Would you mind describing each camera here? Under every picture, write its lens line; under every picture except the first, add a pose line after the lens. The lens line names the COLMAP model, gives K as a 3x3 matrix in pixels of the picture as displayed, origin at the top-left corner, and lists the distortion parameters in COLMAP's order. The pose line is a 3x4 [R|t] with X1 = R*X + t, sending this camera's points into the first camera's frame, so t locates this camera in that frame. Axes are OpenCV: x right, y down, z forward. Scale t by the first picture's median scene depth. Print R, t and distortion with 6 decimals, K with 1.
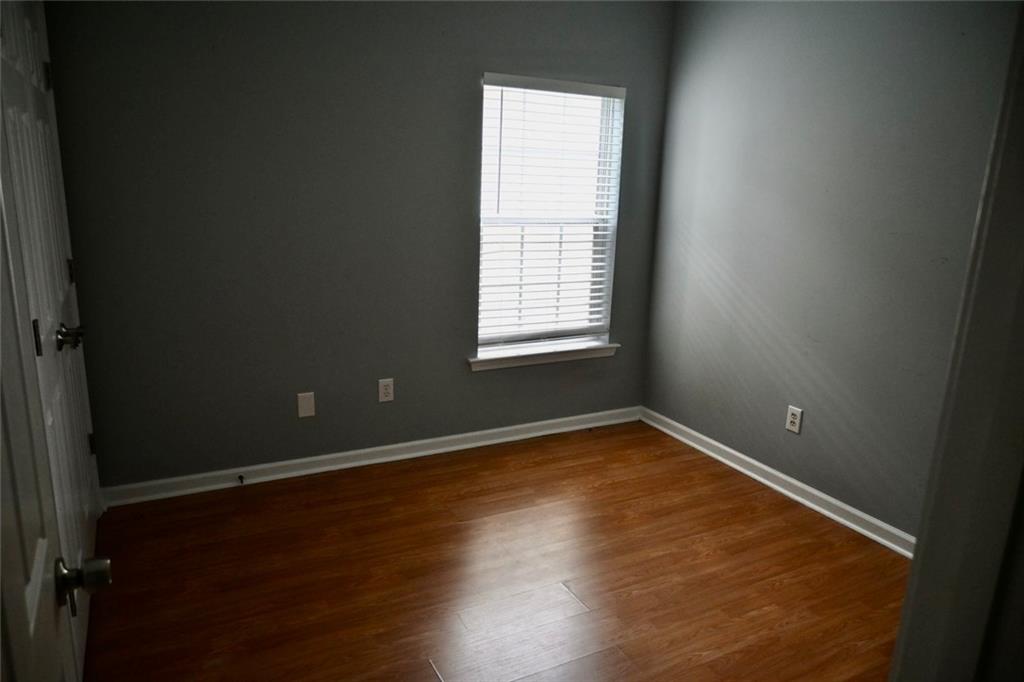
lens RADIAL K [[688.4, 0, 512.0], [0, 688.4, 341.0], [0, 0, 1]] dist [-0.005283, -0.000945]
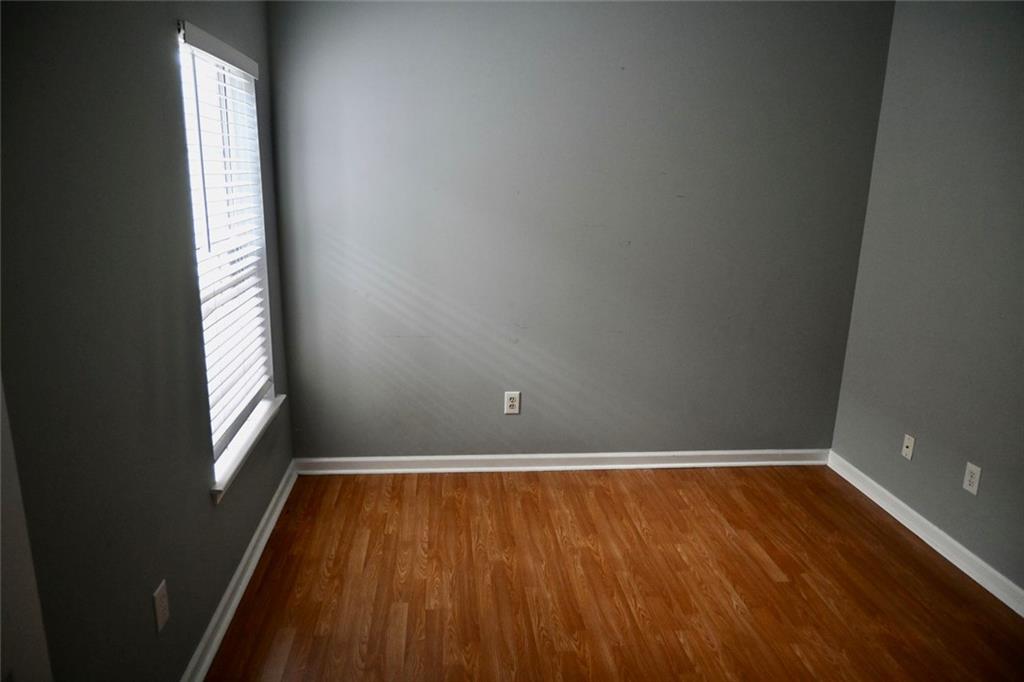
lens RADIAL K [[688.4, 0, 512.0], [0, 688.4, 341.0], [0, 0, 1]] dist [-0.005283, -0.000945]
pose [[0.376233, -0.247500, 0.892856, -0.515040], [0.206160, 0.961866, 0.179757, -0.168373], [-0.903298, 0.116441, 0.412910, 0.518685]]
